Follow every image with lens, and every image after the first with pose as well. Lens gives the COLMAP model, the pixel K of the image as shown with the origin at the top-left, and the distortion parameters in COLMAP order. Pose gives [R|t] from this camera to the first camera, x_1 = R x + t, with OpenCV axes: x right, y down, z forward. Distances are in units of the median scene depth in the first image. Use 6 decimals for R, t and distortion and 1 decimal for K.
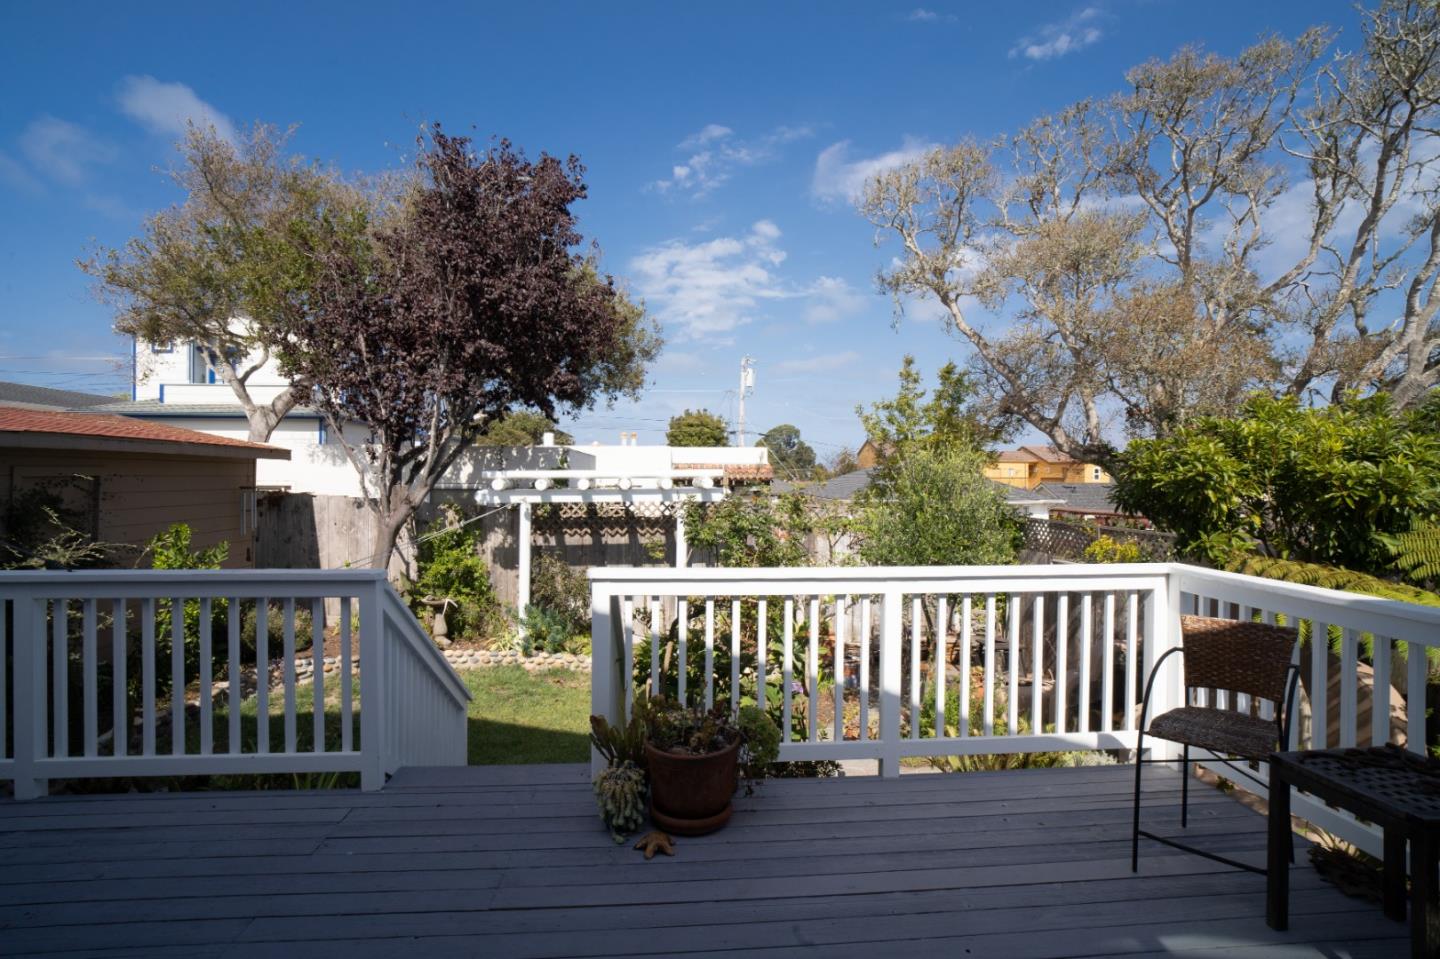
lens RADIAL K [[749.1, 0, 708.5], [0, 749.1, 479.8], [0, 0, 1]] dist [-0.054230, 0.027836]
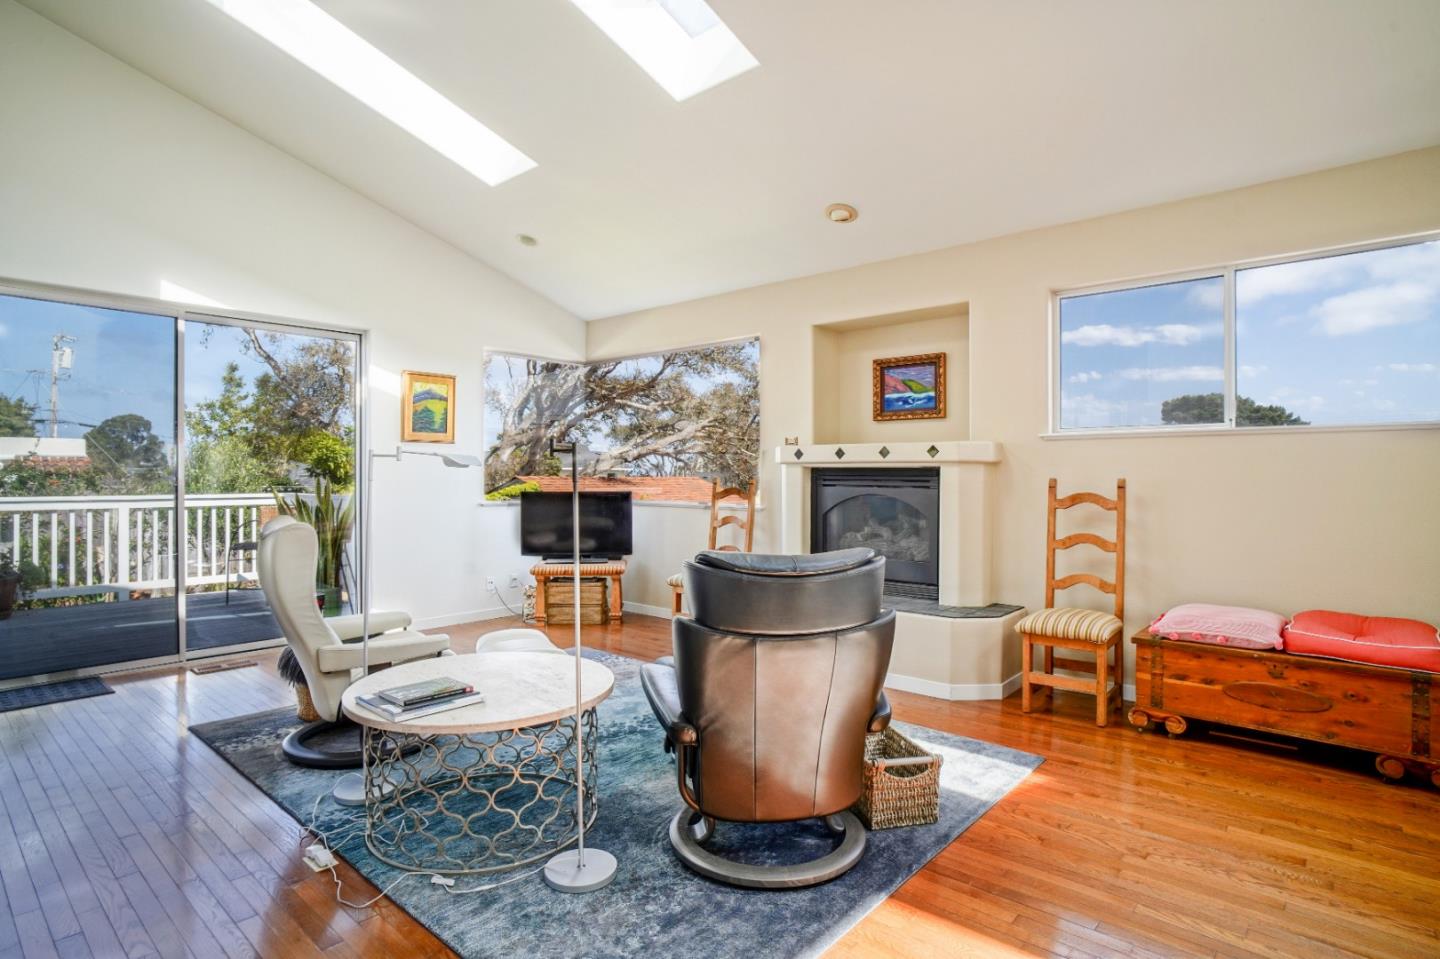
lens RADIAL K [[749.1, 0, 708.5], [0, 749.1, 479.8], [0, 0, 1]] dist [-0.054230, 0.027836]
pose [[0.719206, -0.005799, 0.694773, 0.005256], [0.006230, 0.999979, 0.001897, 0.026424], [-0.694769, 0.002964, 0.719227, -0.498122]]
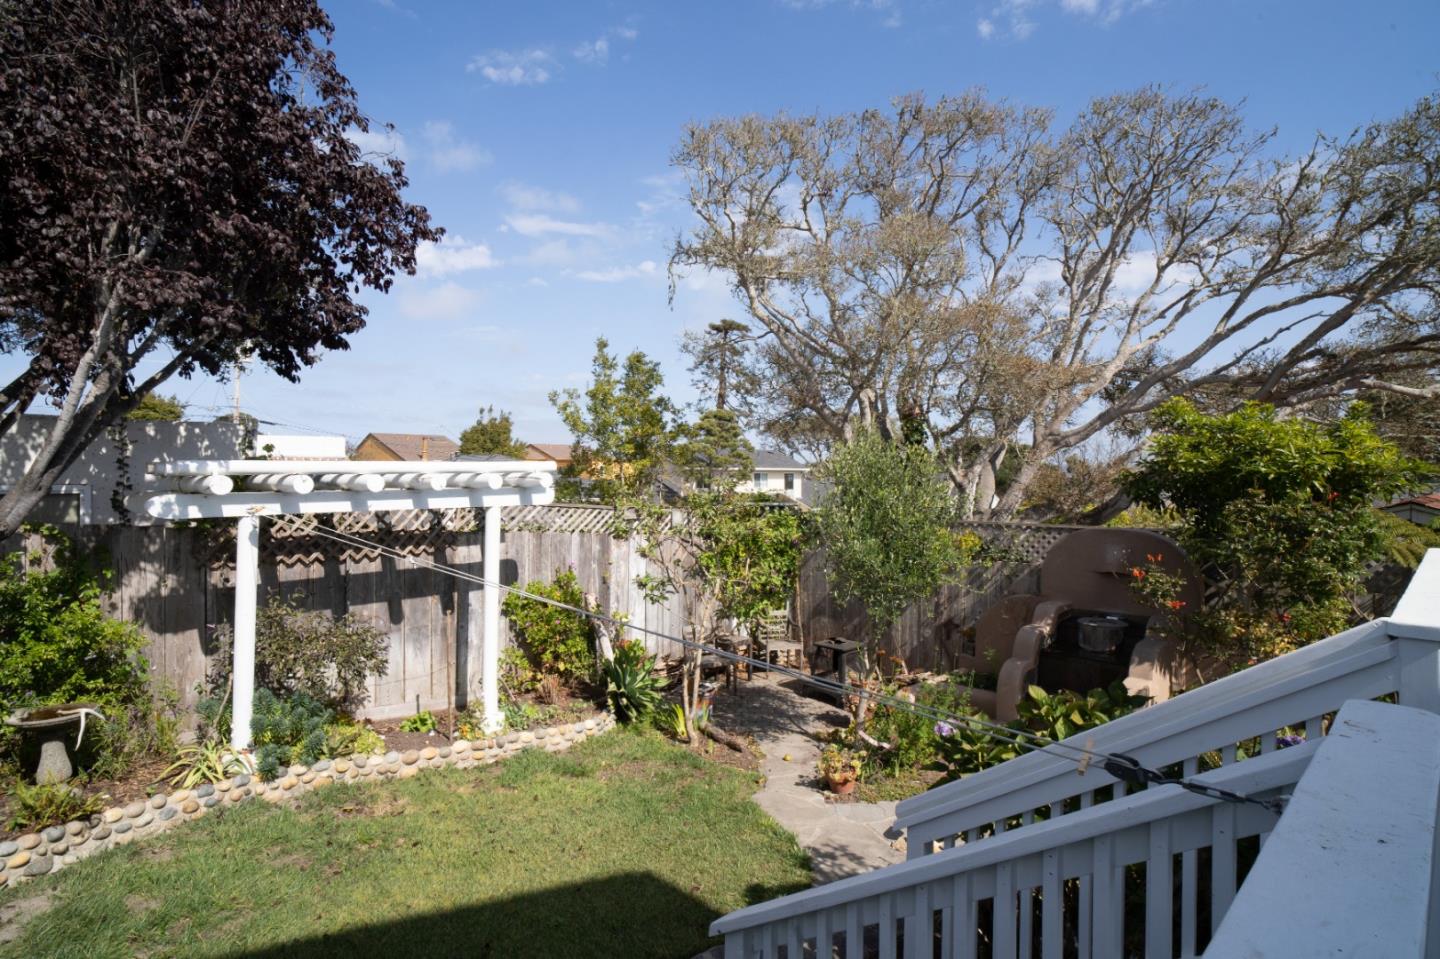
lens RADIAL K [[749.1, 0, 708.5], [0, 749.1, 479.8], [0, 0, 1]] dist [-0.054230, 0.027836]
pose [[0.770542, -0.006359, 0.637357, -0.306841], [0.005195, 0.999980, 0.003696, 0.002481], [-0.637367, 0.000464, 0.770560, 0.306036]]
